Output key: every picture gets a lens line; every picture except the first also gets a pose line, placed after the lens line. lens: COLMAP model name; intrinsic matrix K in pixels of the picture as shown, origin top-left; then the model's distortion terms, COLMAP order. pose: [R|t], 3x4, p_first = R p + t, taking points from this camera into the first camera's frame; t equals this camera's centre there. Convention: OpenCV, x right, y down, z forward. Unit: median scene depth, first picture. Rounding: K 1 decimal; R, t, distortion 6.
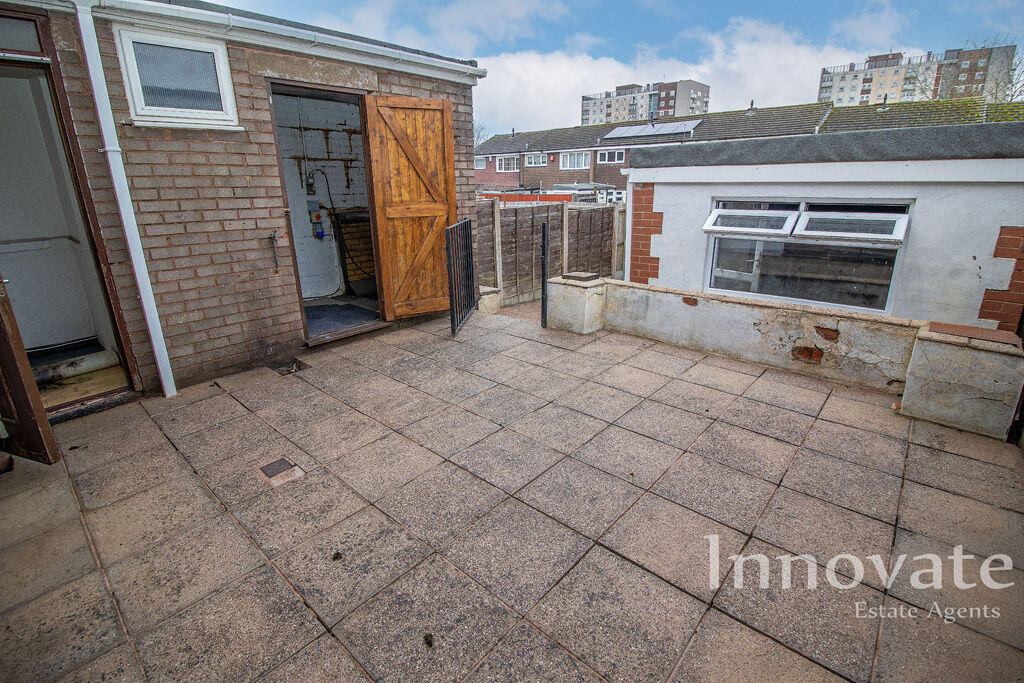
lens RADIAL K [[470.7, 0, 508.2], [0, 470.7, 326.3], [0, 0, 1]] dist [-0.000193, -0.012274]
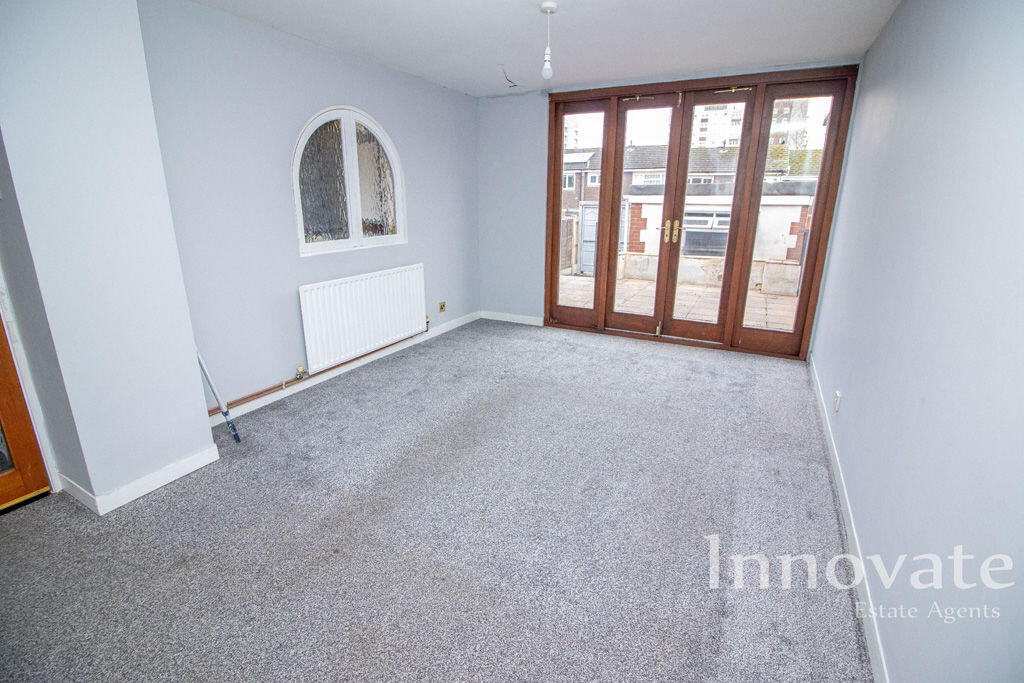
lens RADIAL K [[470.7, 0, 508.2], [0, 470.7, 326.3], [0, 0, 1]] dist [-0.000193, -0.012274]
pose [[0.970274, -0.043722, 0.238027, -0.708724], [0.052428, 0.998163, -0.030365, 0.231593], [-0.236263, 0.041942, 0.970784, -0.730339]]
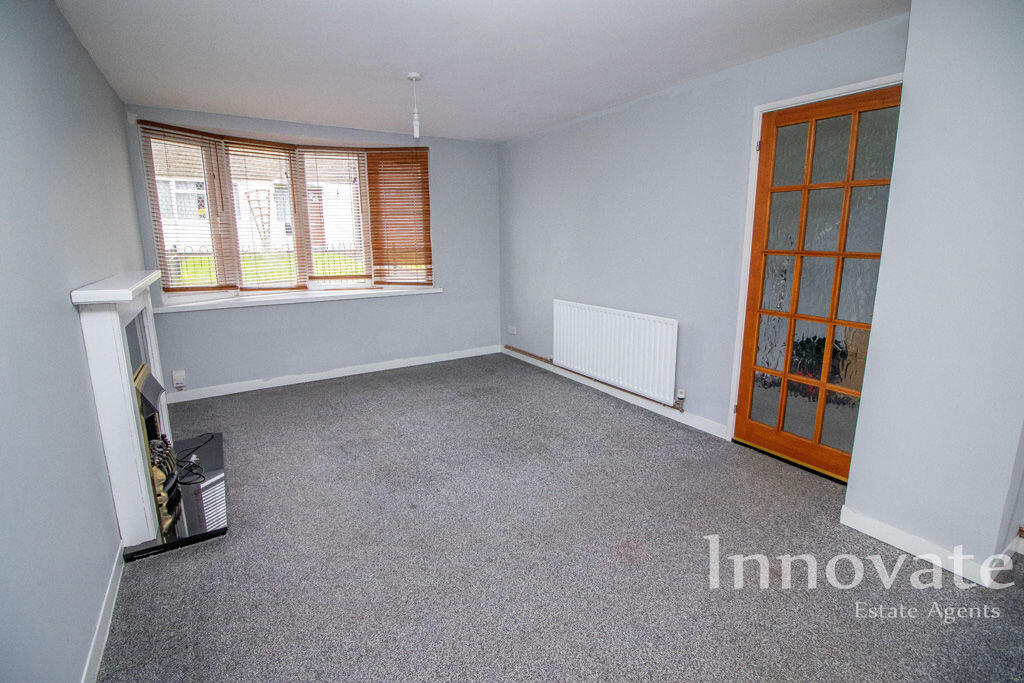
lens RADIAL K [[470.7, 0, 508.2], [0, 470.7, 326.3], [0, 0, 1]] dist [-0.000193, -0.012274]
pose [[-0.271414, 0.198021, -0.941872, 2.735903], [-0.273937, 0.922237, 0.272832, -0.947465], [0.922655, 0.332064, -0.196063, 2.845378]]
